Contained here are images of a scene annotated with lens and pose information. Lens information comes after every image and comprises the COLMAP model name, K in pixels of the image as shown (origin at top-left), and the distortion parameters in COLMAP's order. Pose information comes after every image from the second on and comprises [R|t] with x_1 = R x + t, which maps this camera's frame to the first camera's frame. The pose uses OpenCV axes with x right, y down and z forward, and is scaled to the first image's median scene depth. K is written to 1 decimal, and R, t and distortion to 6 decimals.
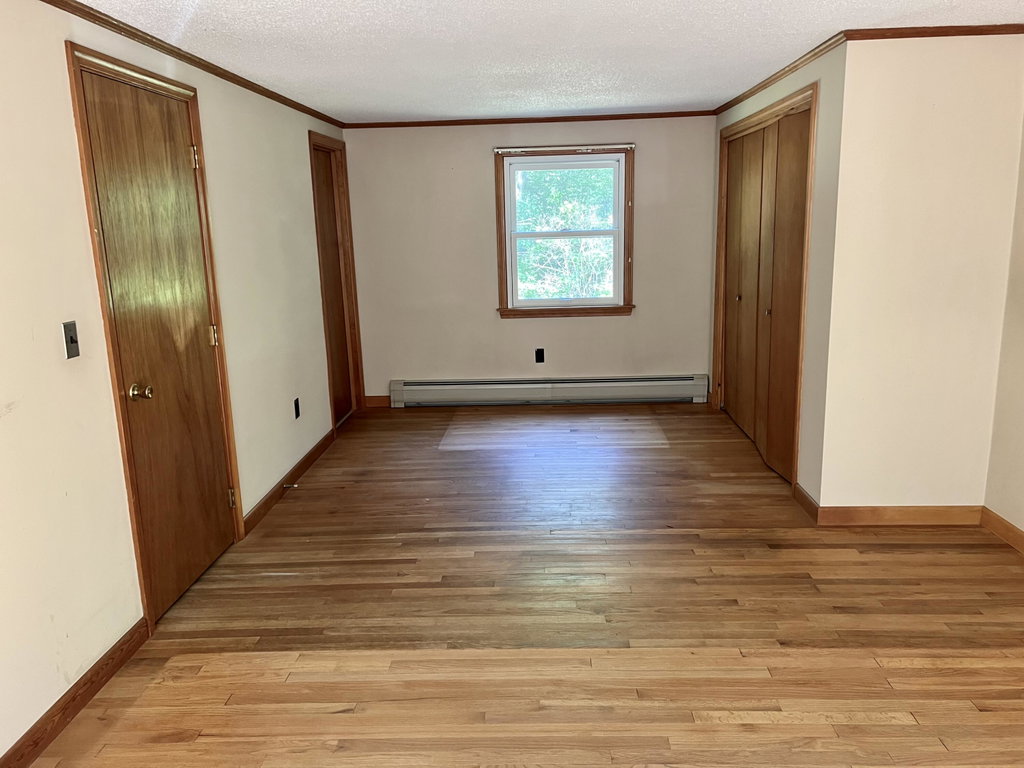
lens RADIAL K [[756.9, 0, 519.3], [0, 756.9, 386.5], [0, 0, 1]] dist [0.072935, -0.087524]
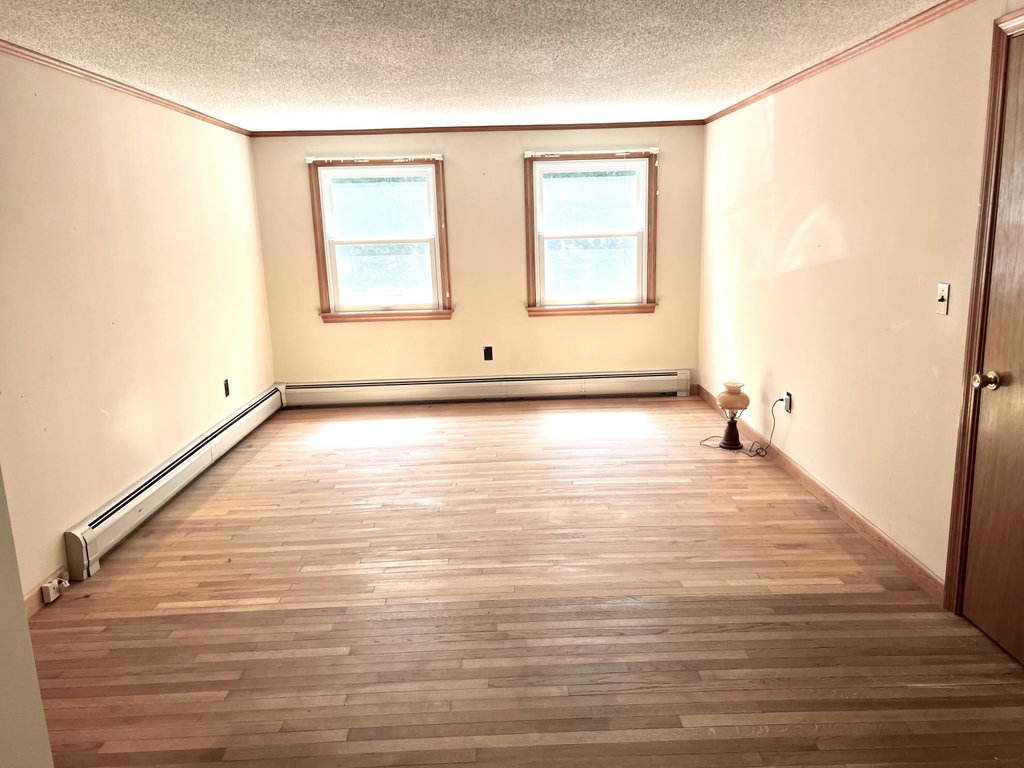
lens RADIAL K [[756.9, 0, 519.3], [0, 756.9, 386.5], [0, 0, 1]] dist [0.072935, -0.087524]
pose [[-0.996816, 0.067353, -0.042673, 0.081147], [0.043676, 0.909005, 0.414490, -0.298002], [0.066707, 0.411307, -0.909053, 1.366014]]
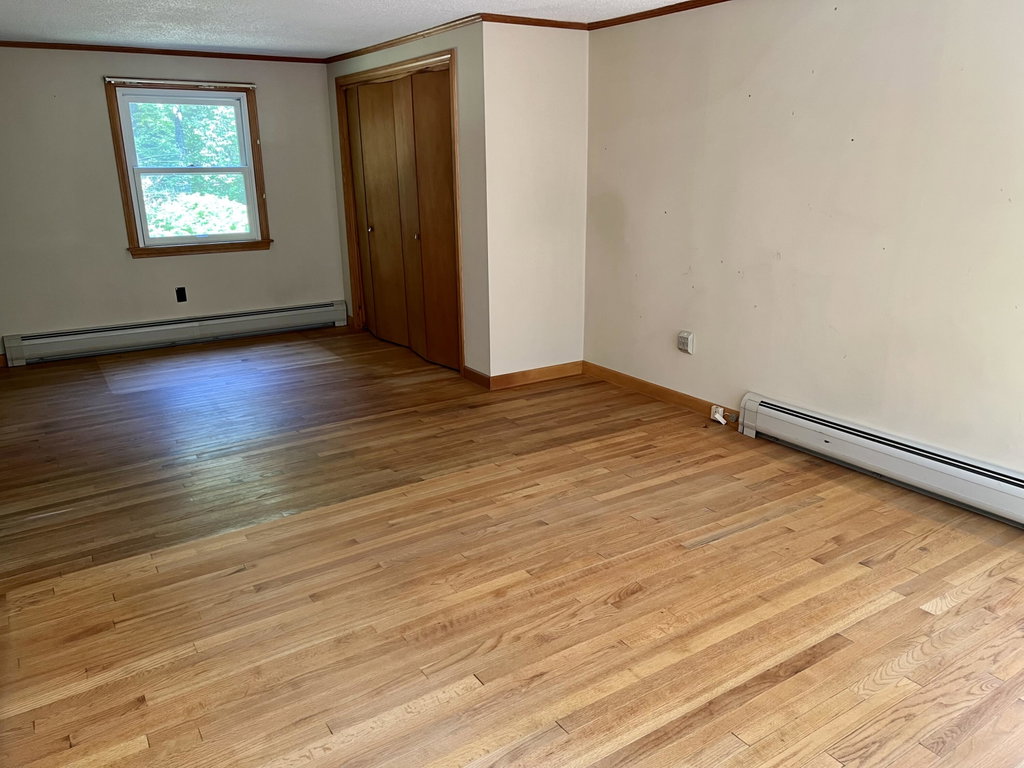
lens RADIAL K [[756.9, 0, 519.3], [0, 756.9, 386.5], [0, 0, 1]] dist [0.072935, -0.087524]
pose [[0.817590, -0.146656, 0.556811, -0.311540], [0.110750, 0.989017, 0.097873, 0.048523], [-0.565049, -0.018353, 0.824853, -0.133924]]
